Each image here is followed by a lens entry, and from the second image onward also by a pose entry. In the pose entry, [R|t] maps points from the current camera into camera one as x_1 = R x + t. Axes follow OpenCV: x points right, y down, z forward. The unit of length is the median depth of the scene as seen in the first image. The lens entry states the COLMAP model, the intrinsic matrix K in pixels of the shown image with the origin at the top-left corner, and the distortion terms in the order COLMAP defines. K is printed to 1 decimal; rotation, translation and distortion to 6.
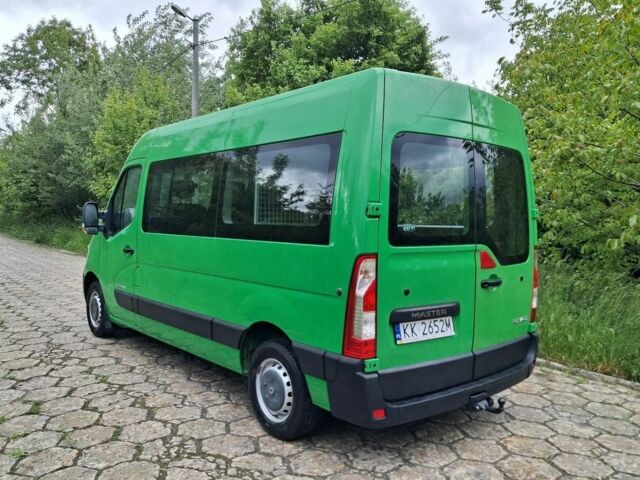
lens RADIAL K [[569.2, 0, 320.1], [0, 569.2, 221.6], [0, 0, 1]] dist [0.003178, 0.001128]
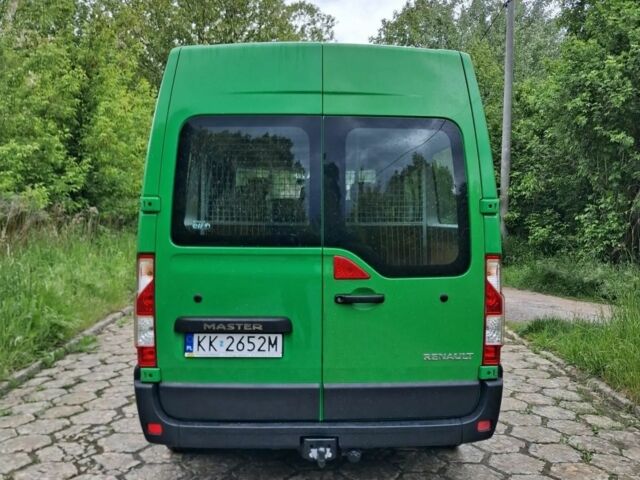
lens RADIAL K [[686.5, 0, 320.0], [0, 686.5, 240.0], [0, 0, 1]] dist [0.162013, -0.601483]
pose [[0.797729, 0.017198, -0.602771, 0.879485], [-0.003384, 0.999705, 0.024045, 0.007270], [0.603007, -0.017142, 0.797552, 0.251861]]
